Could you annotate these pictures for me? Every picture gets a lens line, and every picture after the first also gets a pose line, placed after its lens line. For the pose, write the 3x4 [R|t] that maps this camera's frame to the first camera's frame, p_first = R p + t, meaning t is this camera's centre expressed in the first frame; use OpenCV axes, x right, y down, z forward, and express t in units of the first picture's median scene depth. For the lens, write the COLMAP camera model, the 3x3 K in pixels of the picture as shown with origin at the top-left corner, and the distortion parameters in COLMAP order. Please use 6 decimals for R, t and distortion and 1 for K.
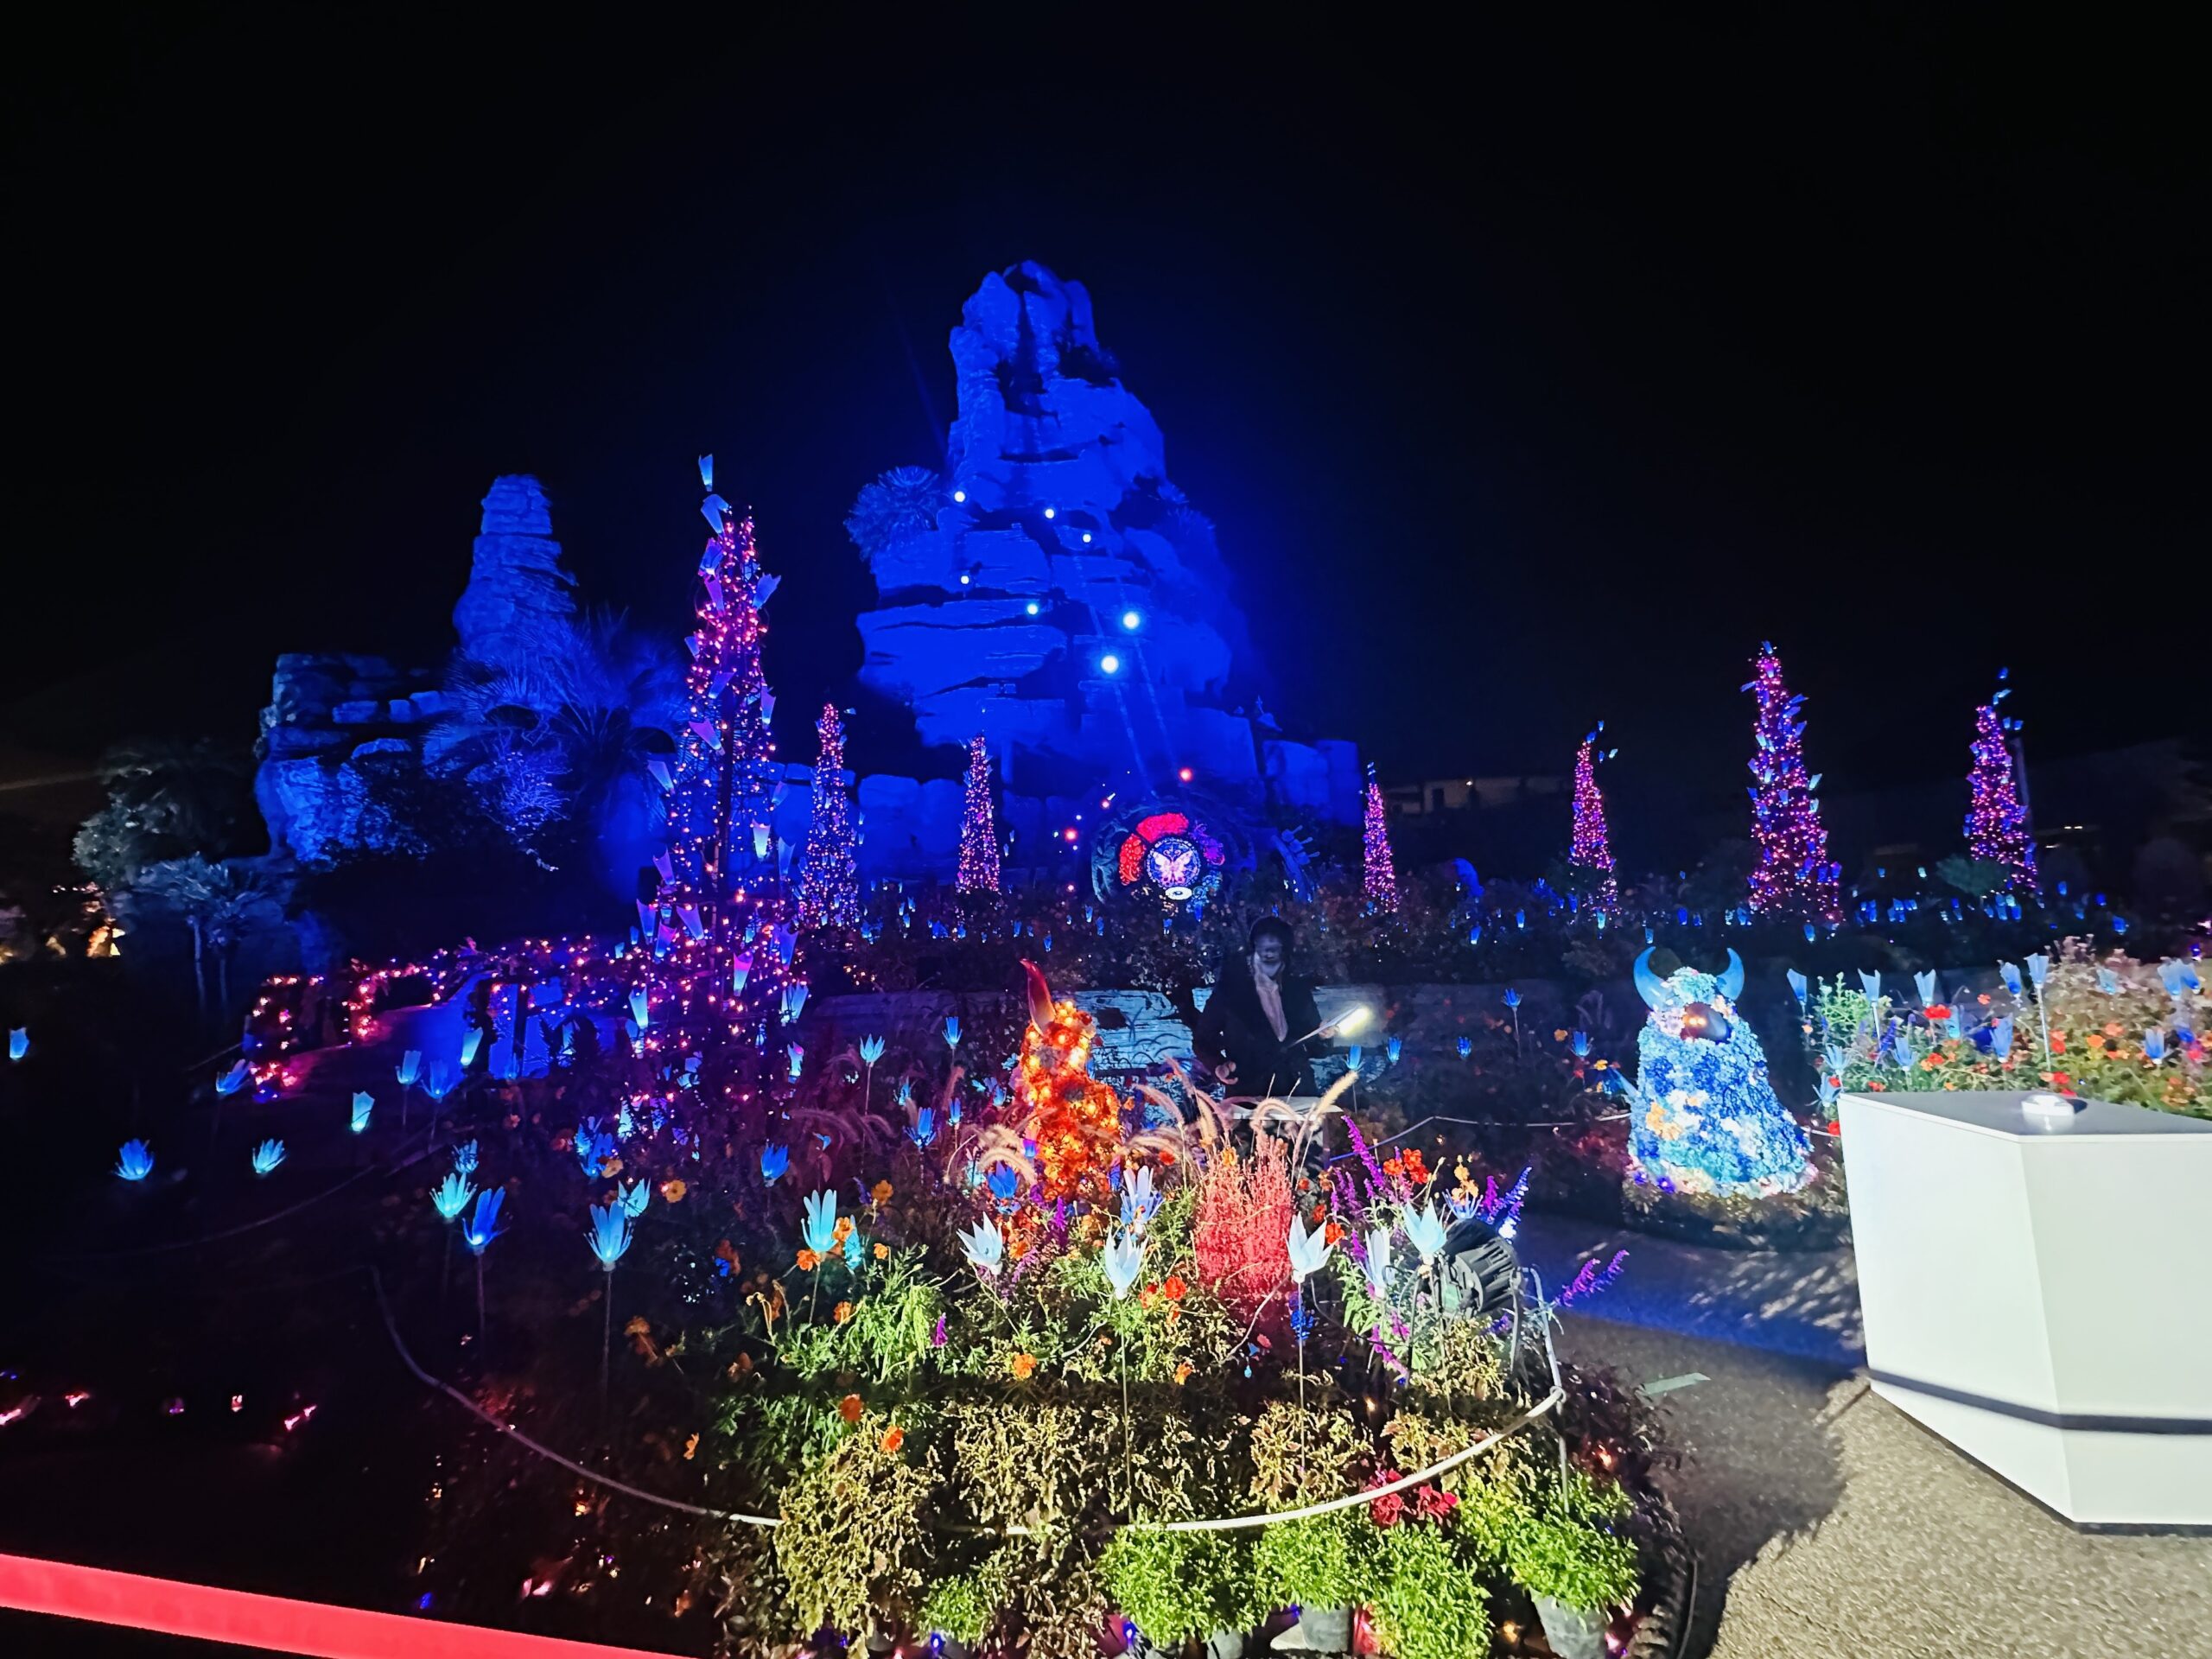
lens RADIAL K [[882.3, 0, 1106.0], [0, 882.3, 829.5], [0, 0, 1]] dist [-0.006466, 0.000423]
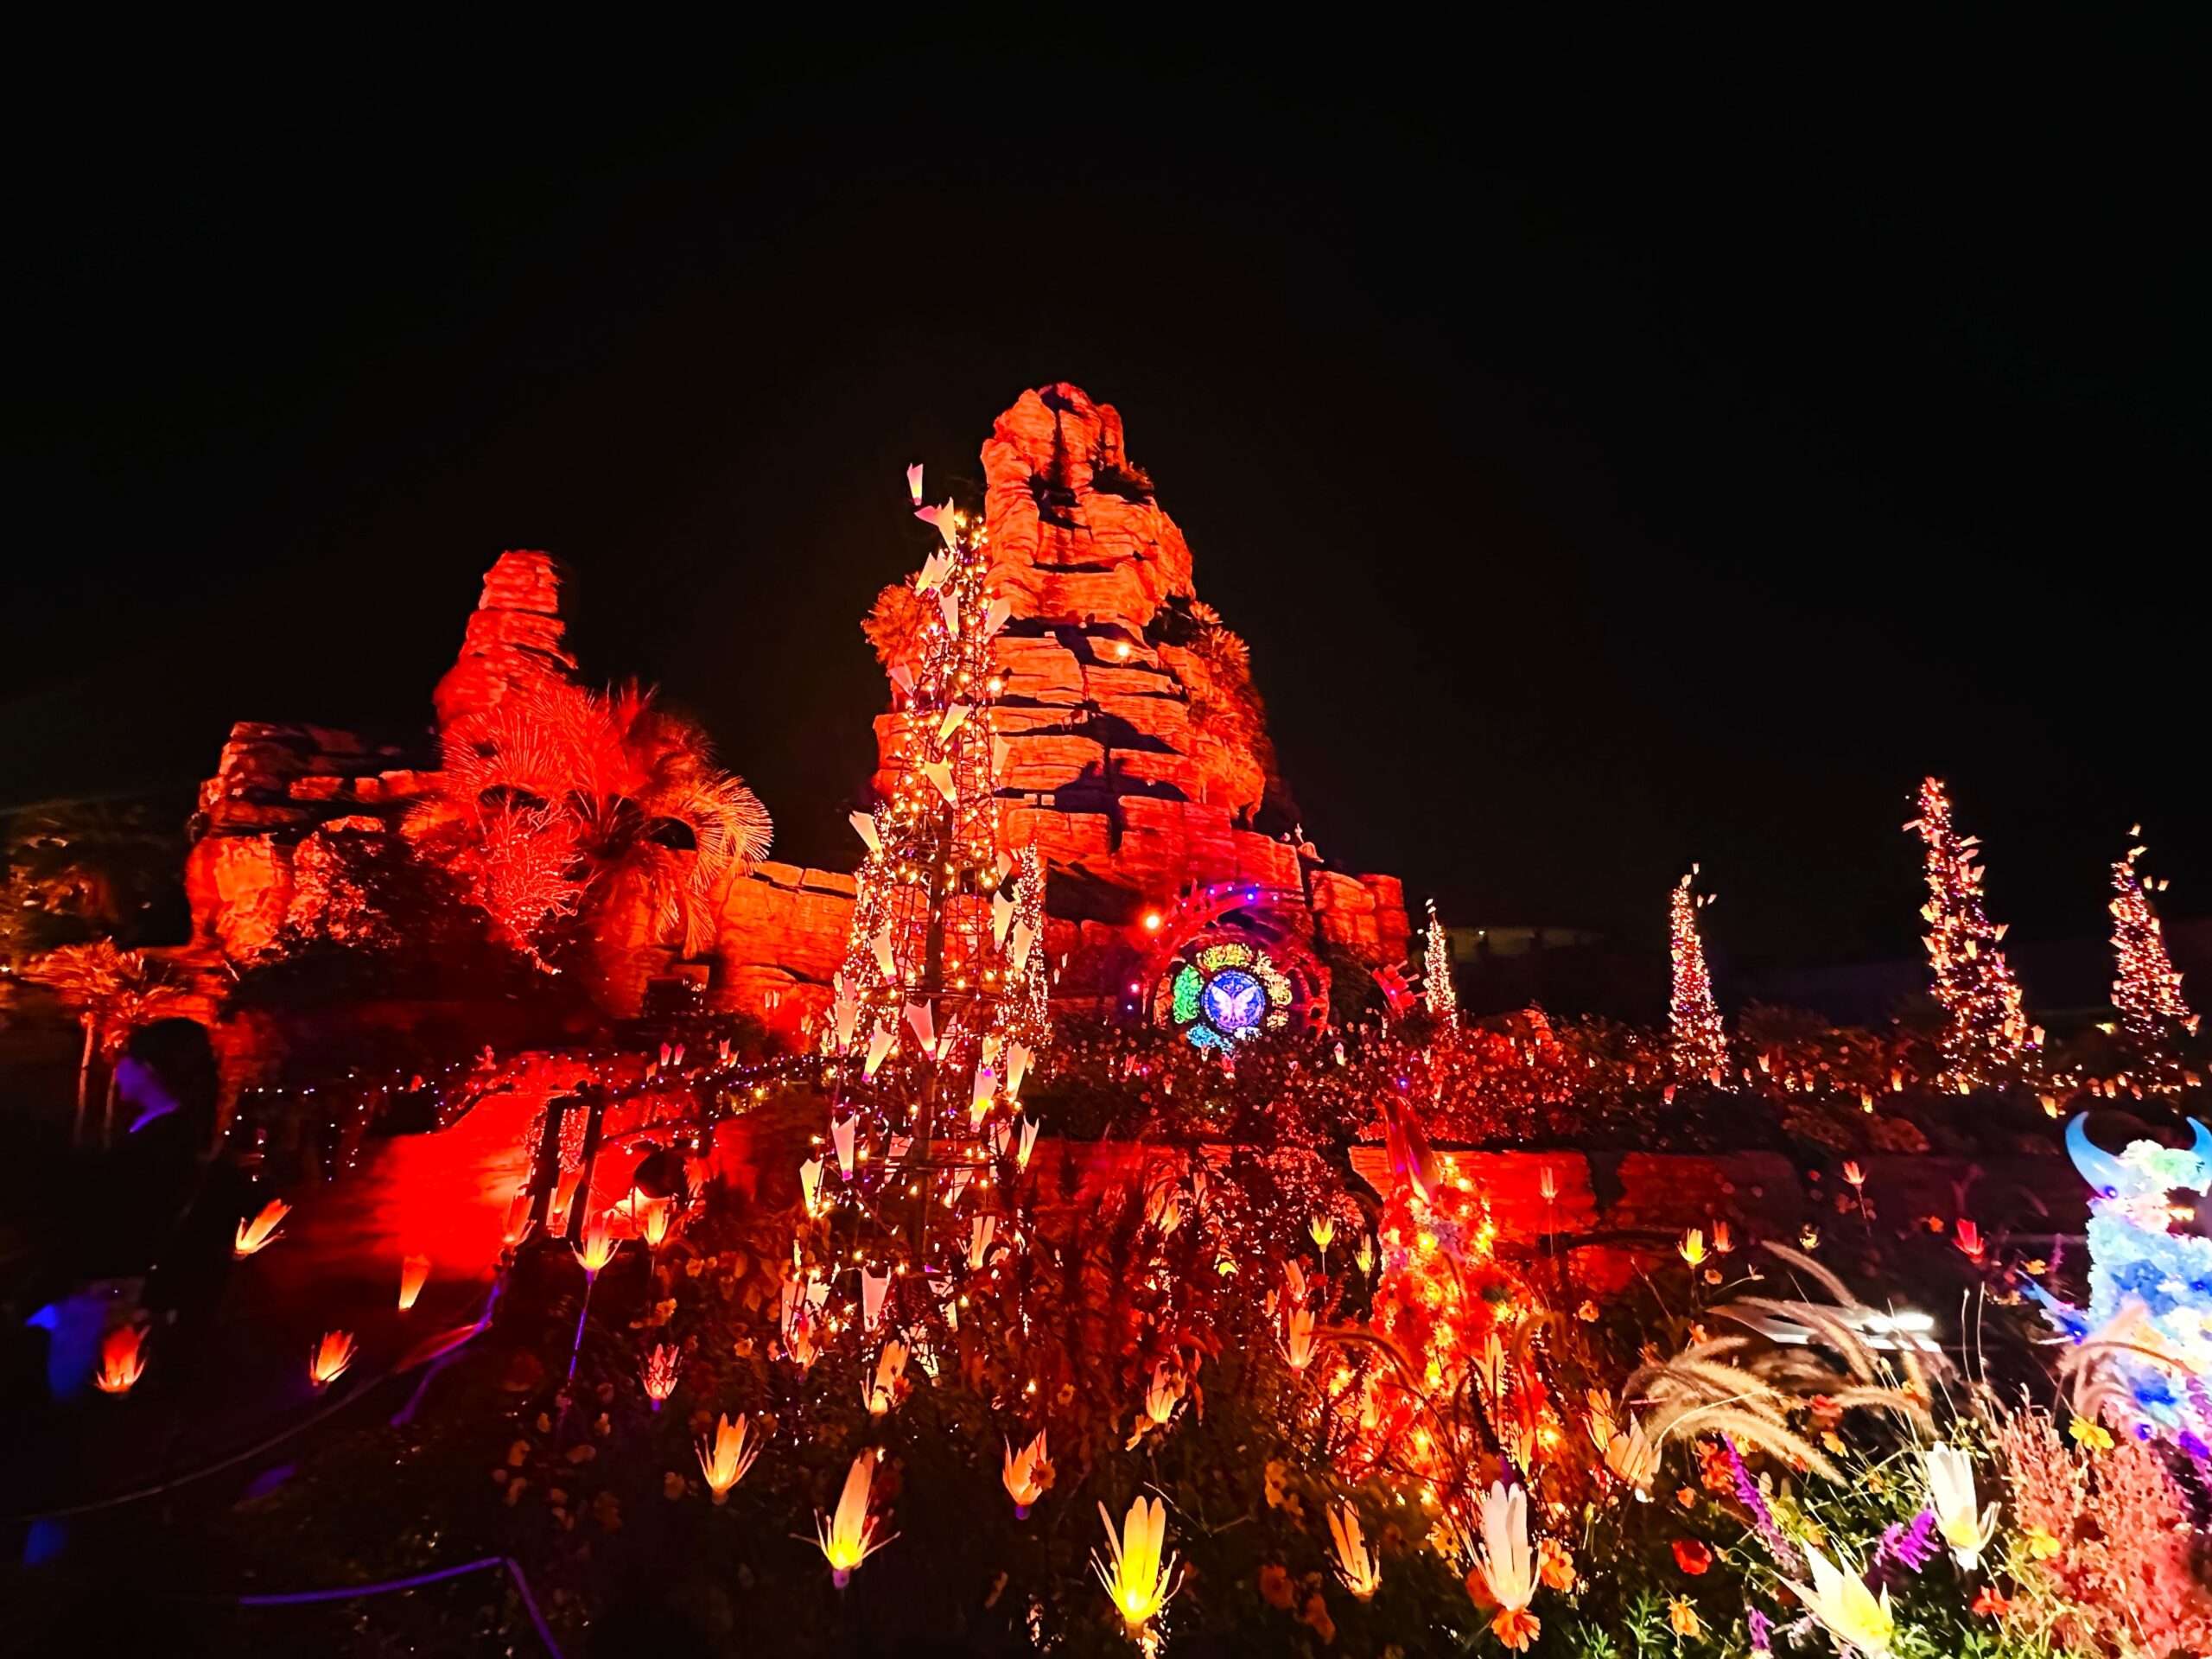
lens RADIAL K [[936.5, 0, 1106.0], [0, 936.5, 829.5], [0, 0, 1]] dist [-0.001172, -0.001072]
pose [[0.998569, 0.046516, 0.026367, -0.082748], [-0.042145, 0.988202, -0.147244, 0.012513], [-0.032906, 0.145922, 0.988749, 0.047489]]
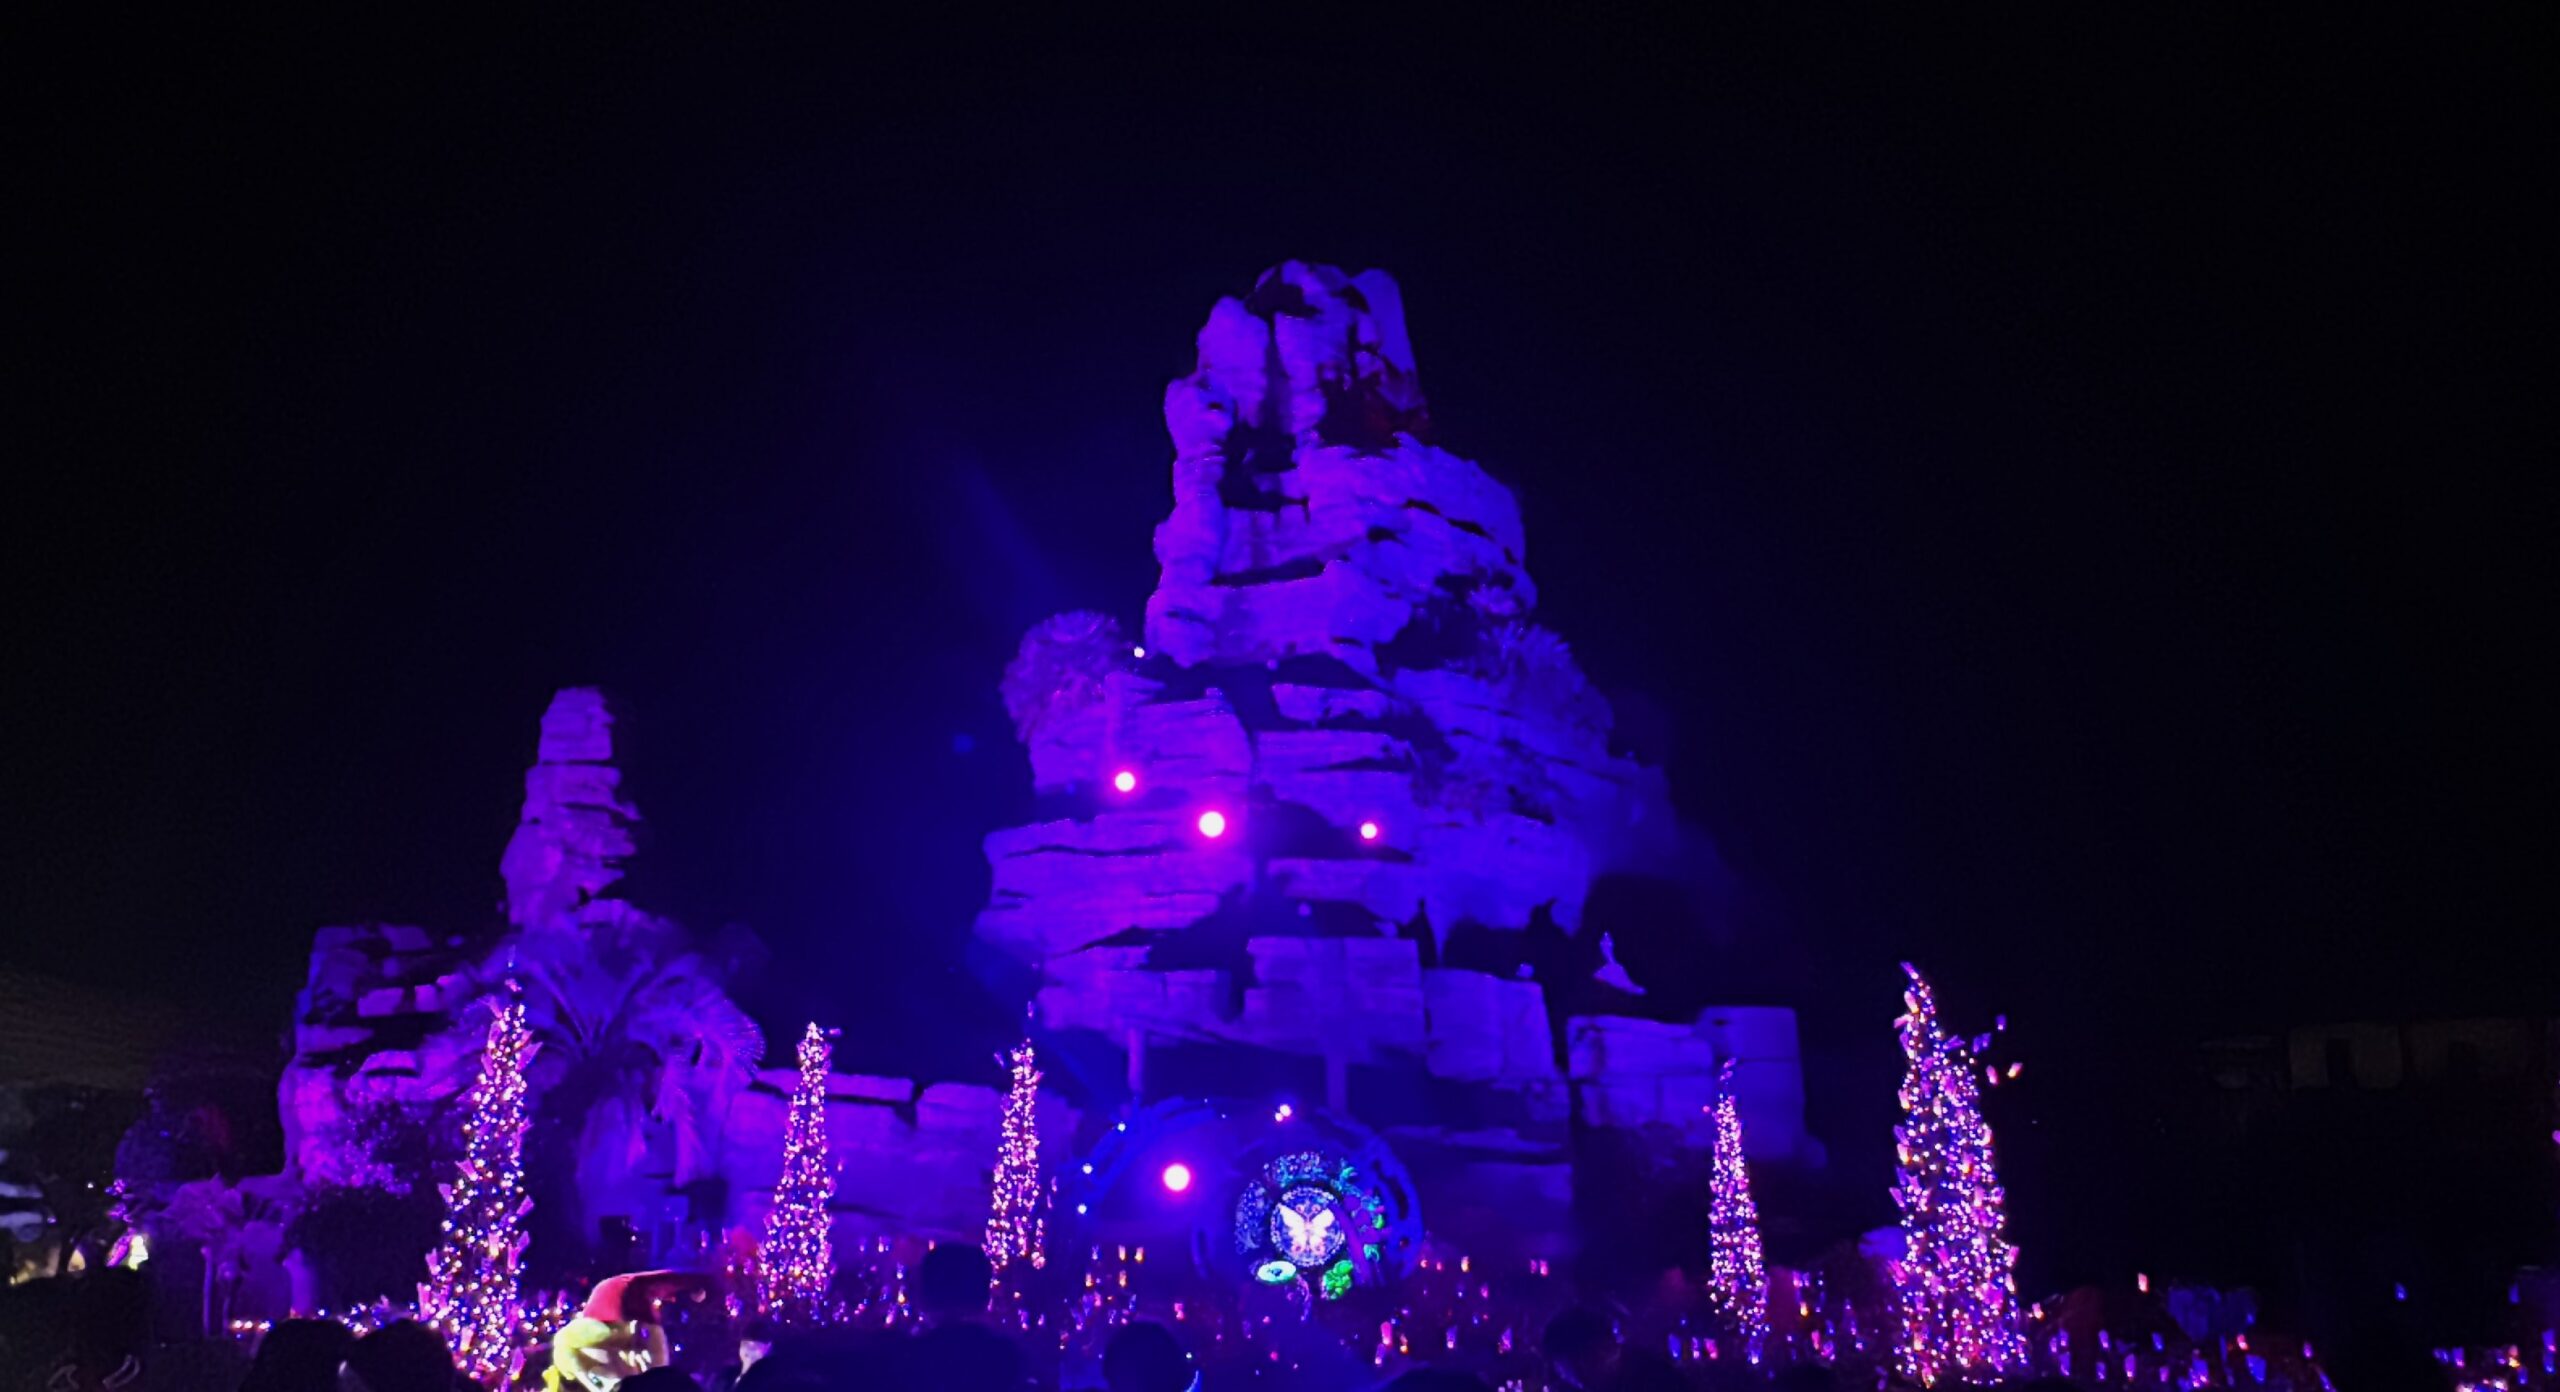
lens RADIAL K [[1760.7, 0, 1136.1], [0, 1760.7, 798.9], [0, 0, 1]] dist [-0.005388, -0.000967]
pose [[0.943009, -0.040284, -0.330320, 0.407950], [-0.013624, 0.987139, -0.159280, -0.067901], [0.332489, 0.154703, 0.930332, -0.373641]]
